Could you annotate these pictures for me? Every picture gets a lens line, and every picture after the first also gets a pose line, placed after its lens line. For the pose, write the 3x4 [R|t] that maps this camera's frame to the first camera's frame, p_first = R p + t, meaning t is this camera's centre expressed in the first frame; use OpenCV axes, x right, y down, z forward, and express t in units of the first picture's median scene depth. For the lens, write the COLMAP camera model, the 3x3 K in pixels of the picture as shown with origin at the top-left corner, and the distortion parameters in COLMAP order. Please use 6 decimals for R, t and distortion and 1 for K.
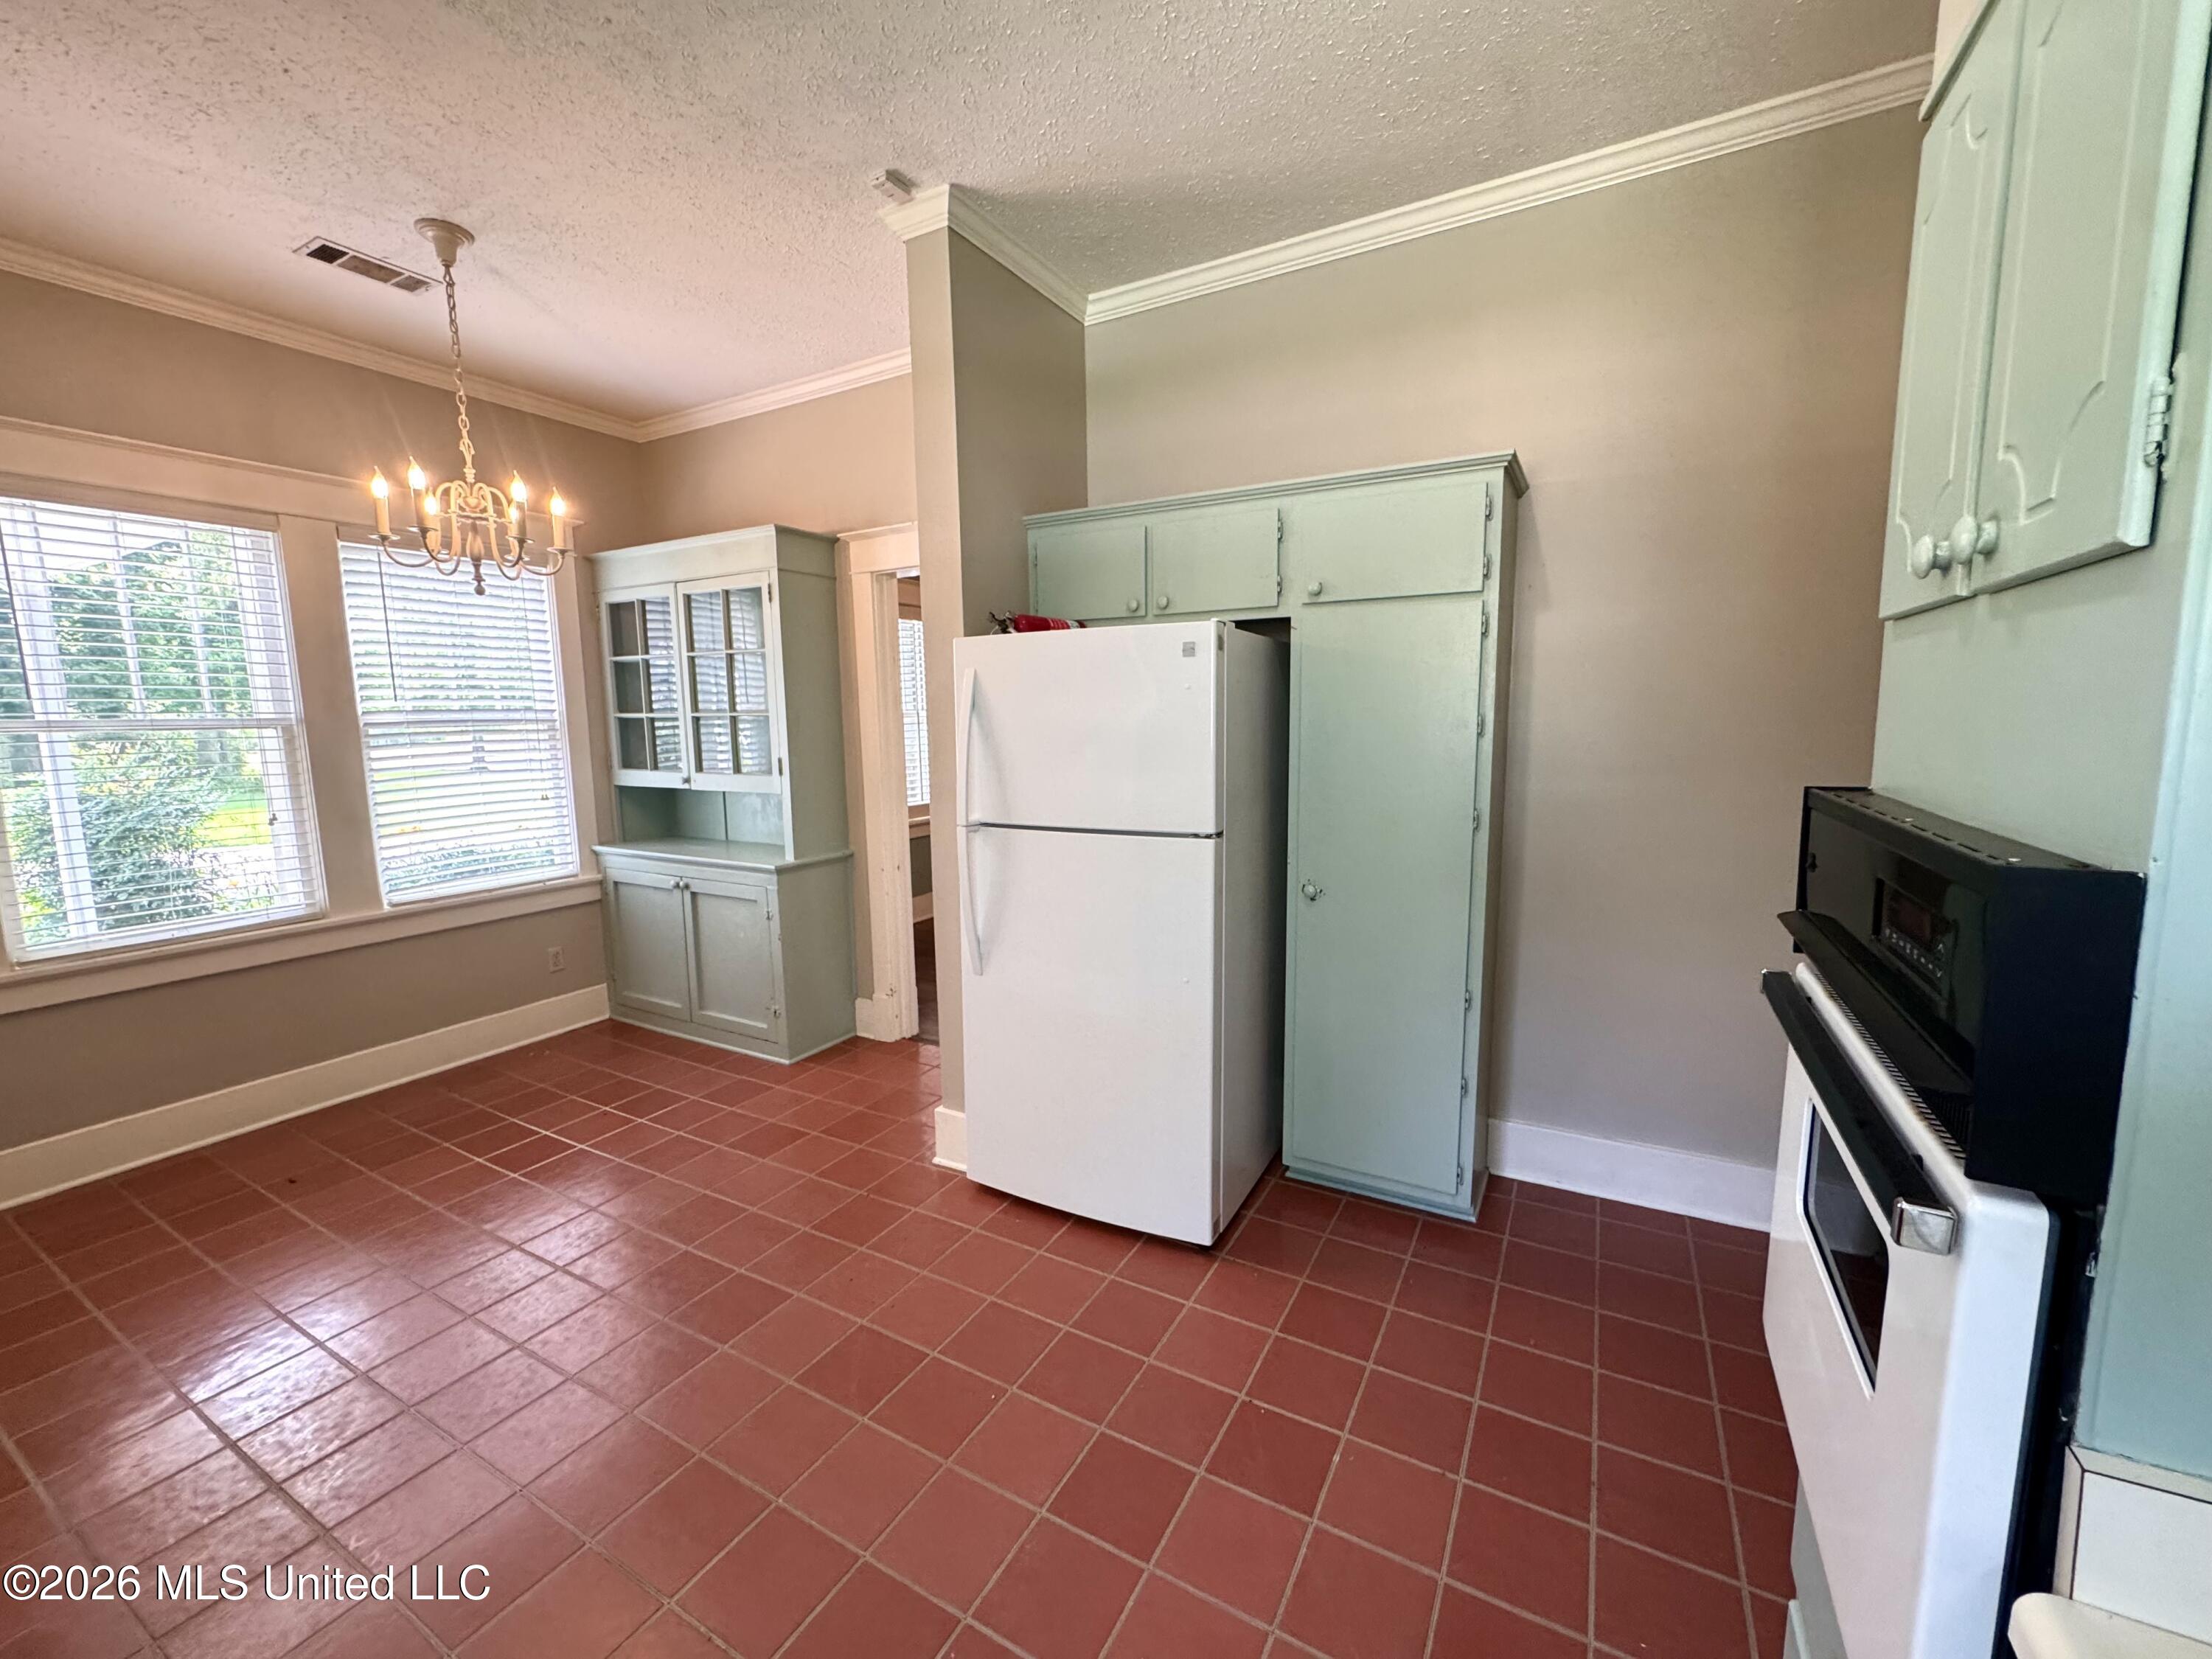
lens RADIAL K [[881.0, 0, 1106.0], [0, 881.0, 829.5], [0, 0, 1]] dist [-0.005648, -0.000122]
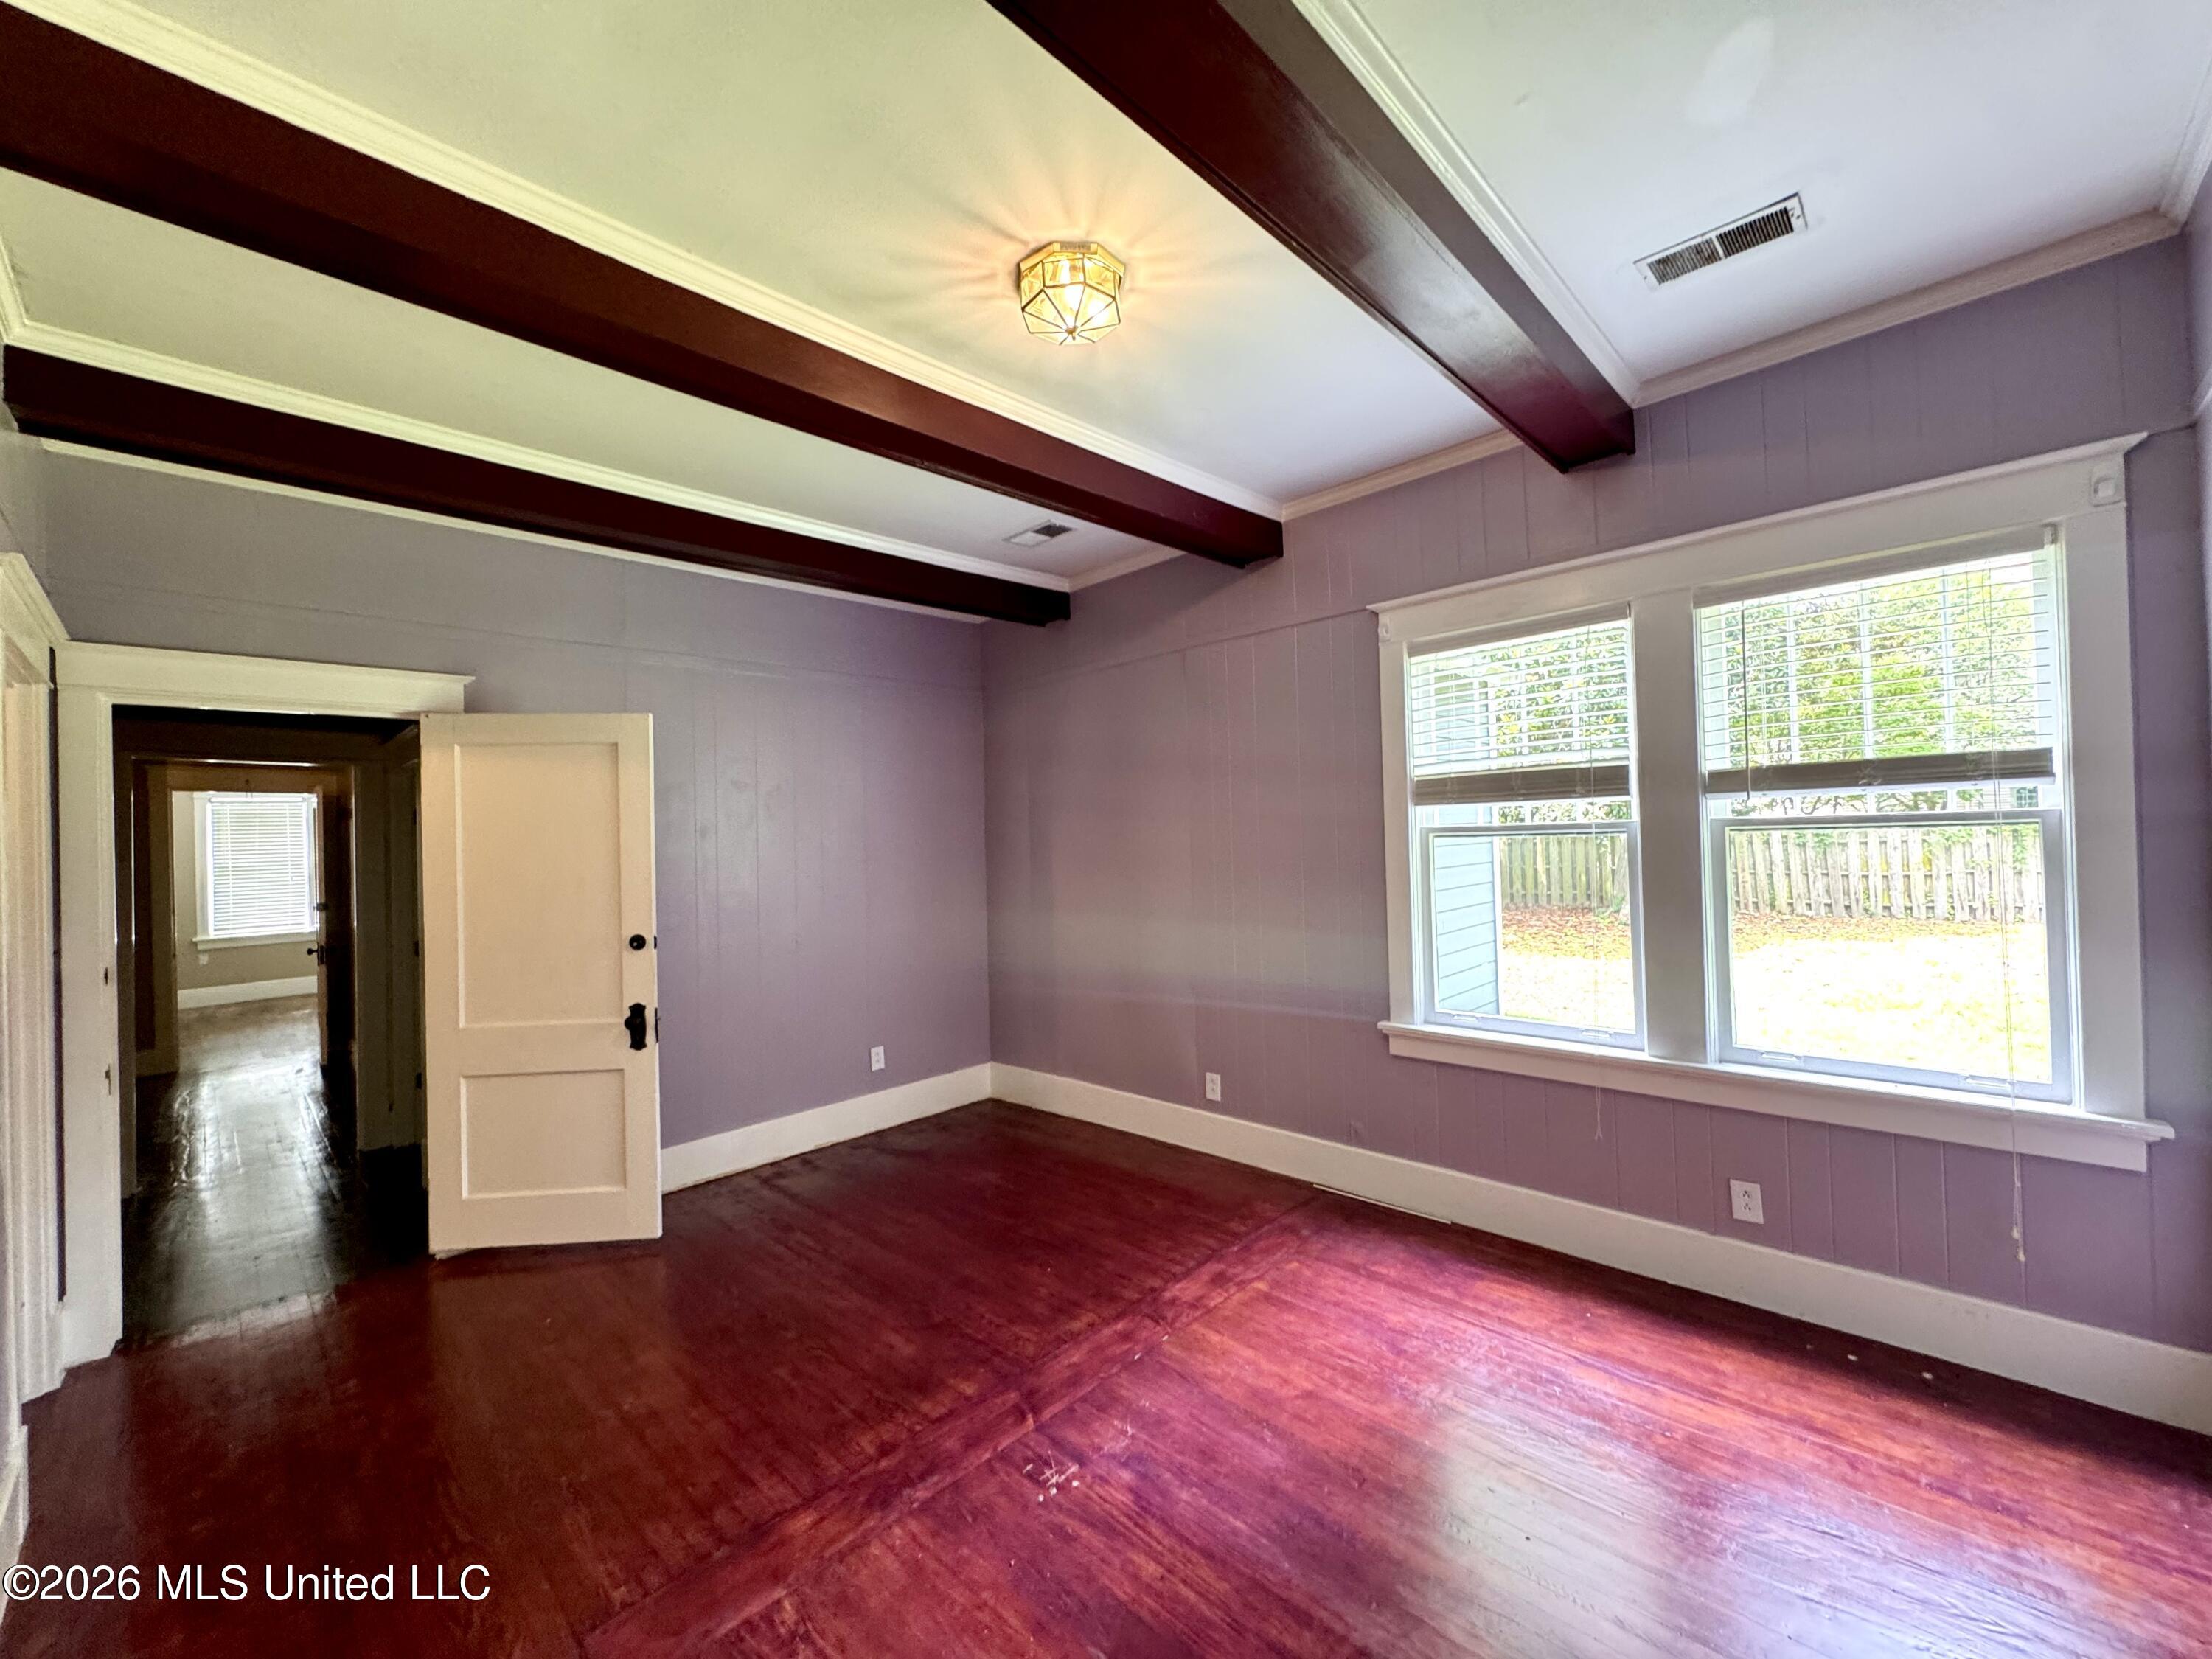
lens RADIAL K [[881.0, 0, 1106.0], [0, 881.0, 829.5], [0, 0, 1]] dist [-0.005648, -0.000122]
pose [[-0.256879, 0.023019, -0.966170, 0.066347], [-0.079333, 0.995840, 0.044818, -0.097727], [0.963182, 0.088162, -0.253984, 0.590717]]
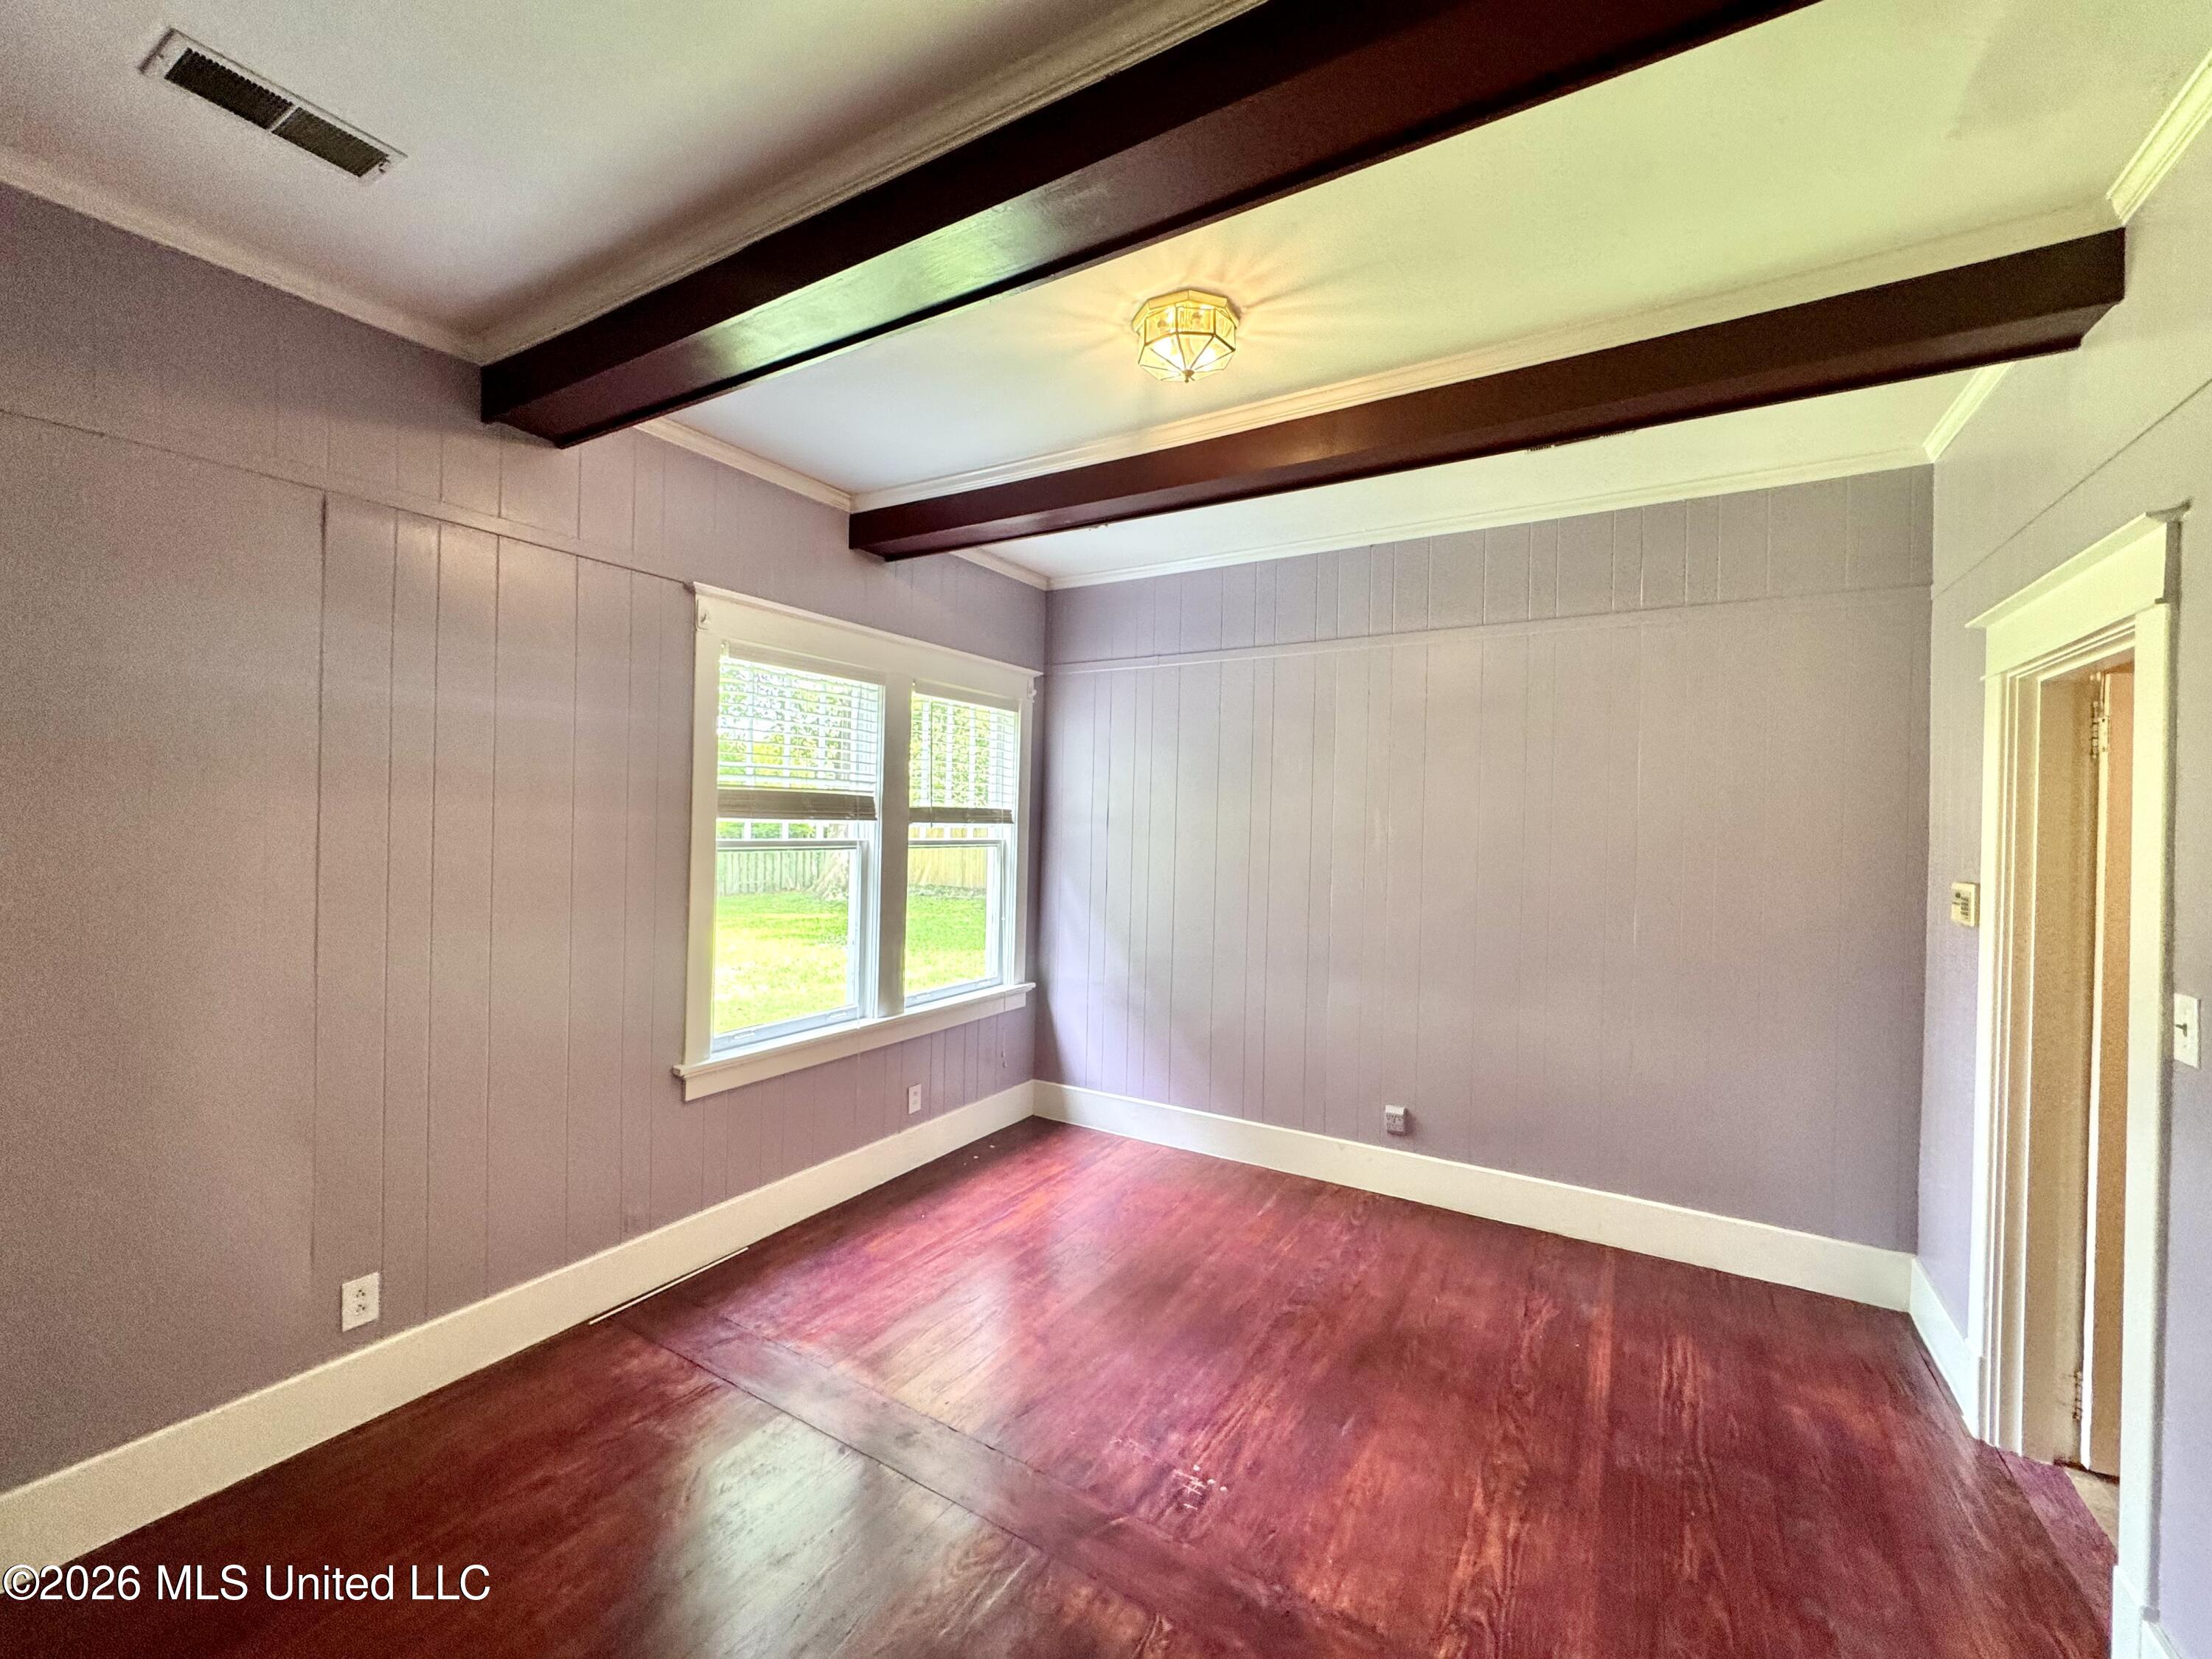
lens RADIAL K [[881.0, 0, 1106.0], [0, 881.0, 829.5], [0, 0, 1]] dist [-0.005648, -0.000122]
pose [[0.998647, 0.039010, -0.034390, -0.479560], [-0.042777, 0.992254, -0.116627, -0.016392], [0.029574, 0.117940, 0.992580, -0.123329]]
